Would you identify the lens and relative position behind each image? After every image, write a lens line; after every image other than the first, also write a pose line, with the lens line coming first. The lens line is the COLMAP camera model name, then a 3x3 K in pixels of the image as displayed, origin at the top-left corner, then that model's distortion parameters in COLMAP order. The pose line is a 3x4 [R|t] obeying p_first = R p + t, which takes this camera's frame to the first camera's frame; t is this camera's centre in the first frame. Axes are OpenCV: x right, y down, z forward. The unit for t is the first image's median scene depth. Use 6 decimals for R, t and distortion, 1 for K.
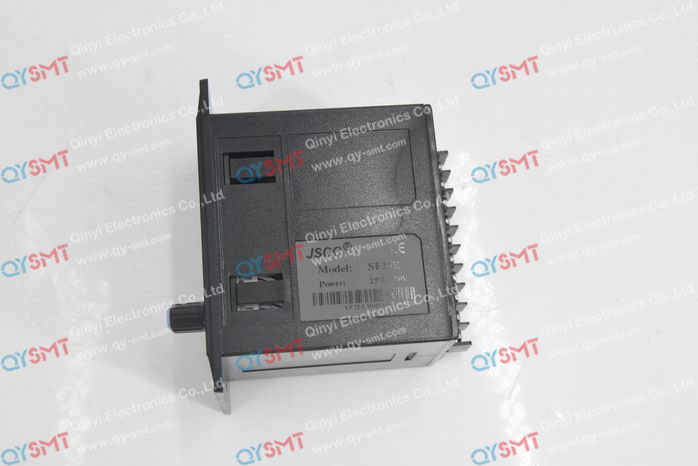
lens RADIAL K [[989.6, 0, 349.0], [0, 989.6, 233.0], [0, 0, 1]] dist [-0.002688, -0.002956]
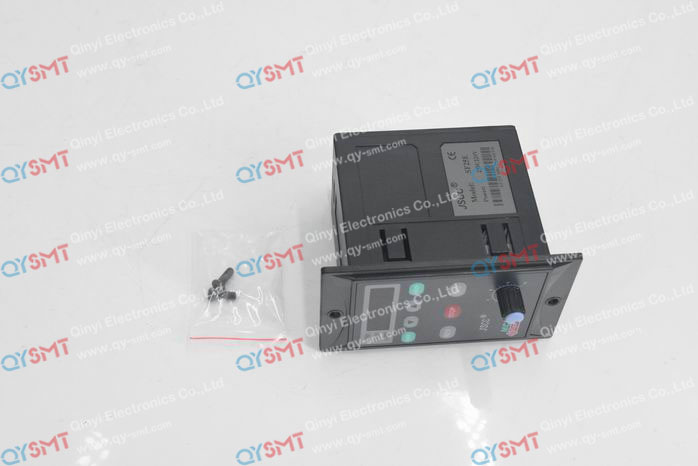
lens RADIAL K [[989.8, 0, 349.0], [0, 989.8, 233.0], [0, 0, 1]] dist [-0.003207, 0.008442]
pose [[1.000000, 0.000021, 0.000013, -0.000006], [-0.000021, 1.000000, 0.000002, -0.190090], [-0.000013, -0.000002, 1.000000, -0.000131]]
